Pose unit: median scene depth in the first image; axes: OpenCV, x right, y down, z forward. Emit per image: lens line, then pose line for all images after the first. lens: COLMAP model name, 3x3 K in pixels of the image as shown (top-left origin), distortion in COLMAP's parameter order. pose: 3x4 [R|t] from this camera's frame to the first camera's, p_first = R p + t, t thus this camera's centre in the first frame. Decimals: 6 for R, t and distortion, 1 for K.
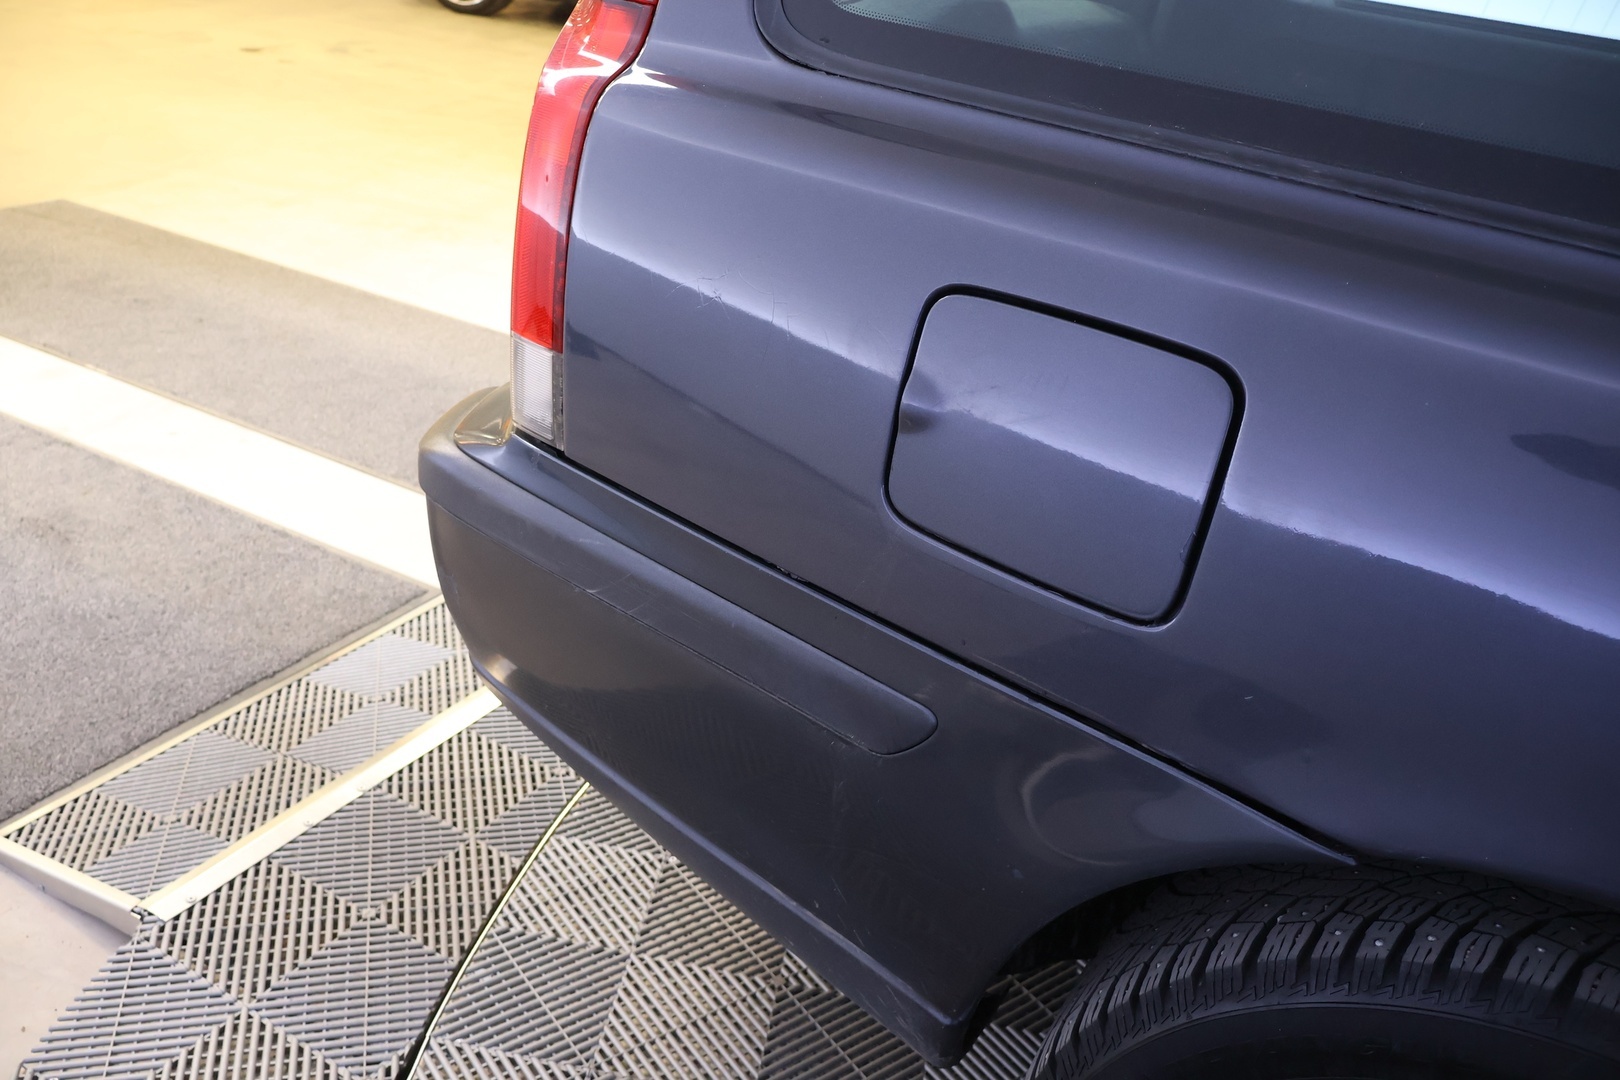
lens RADIAL K [[1360.0, 0, 804.5], [0, 1360.0, 540.0], [0, 0, 1]] dist [0.003462, -0.003077]
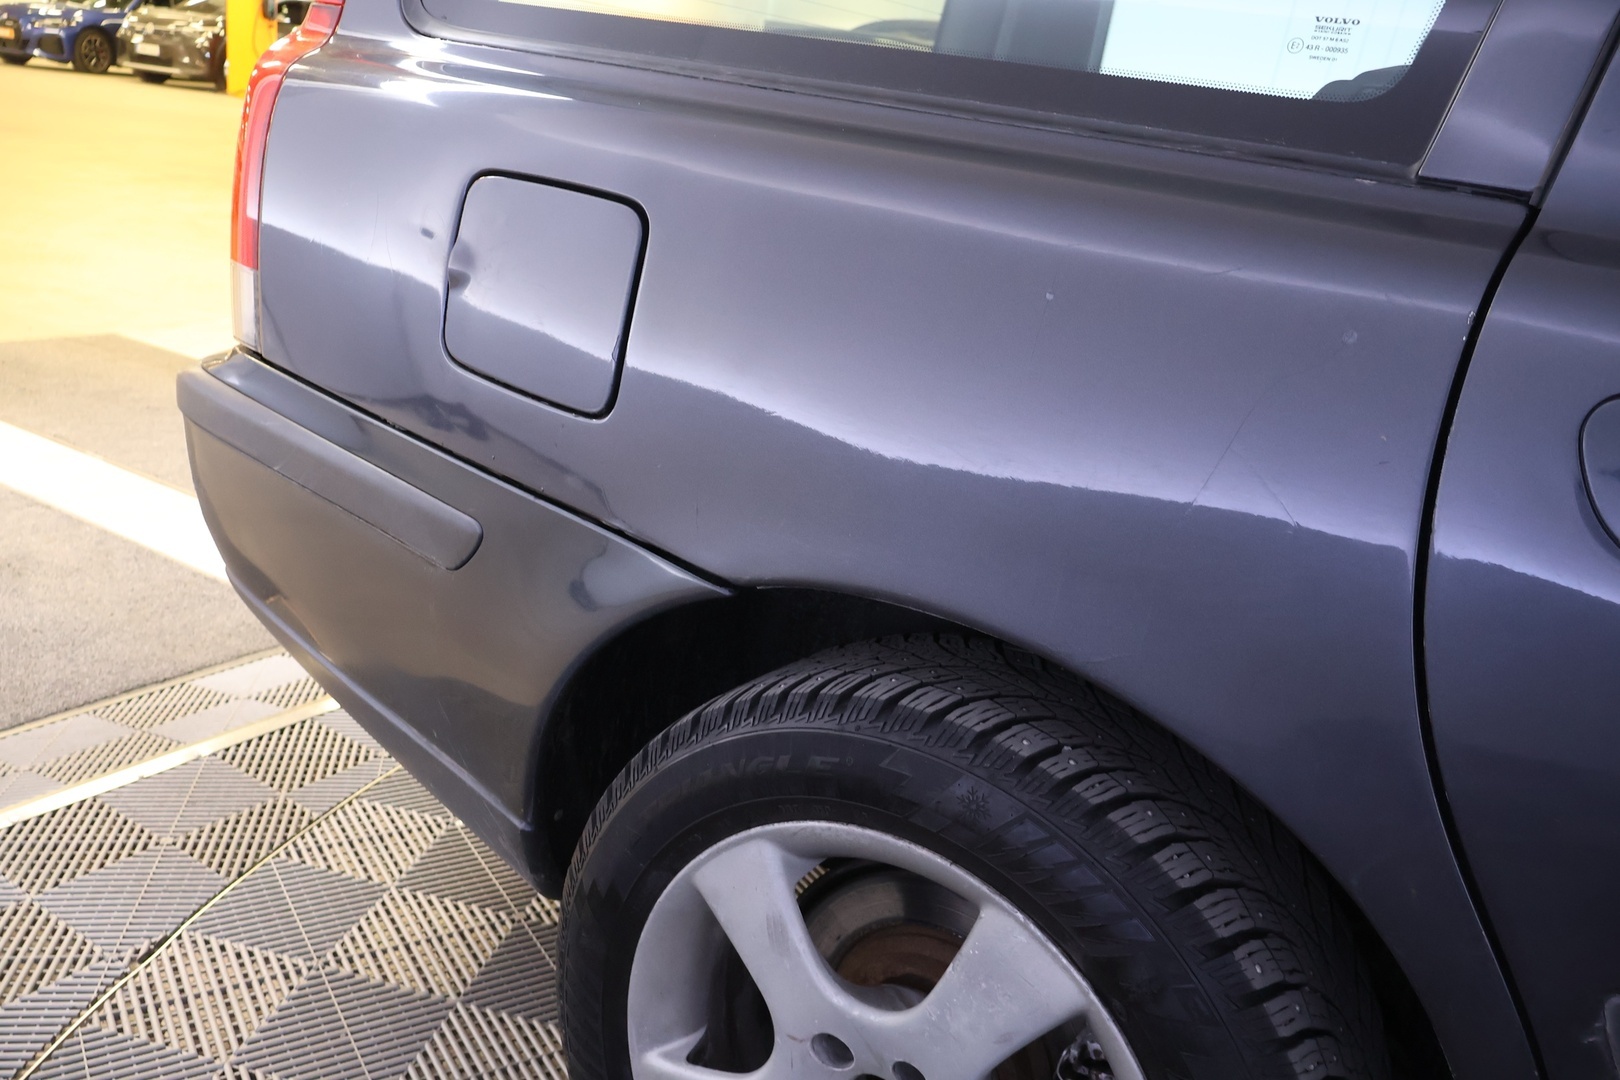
lens RADIAL K [[1360.0, 0, 815.3], [0, 1360.0, 543.4], [0, 0, 1]] dist [0.003462, -0.003077]
pose [[0.997647, 0.028117, -0.062531, 0.206166], [-0.037550, 0.987168, -0.155209, 0.140813], [0.057364, 0.157192, 0.985901, -0.081463]]
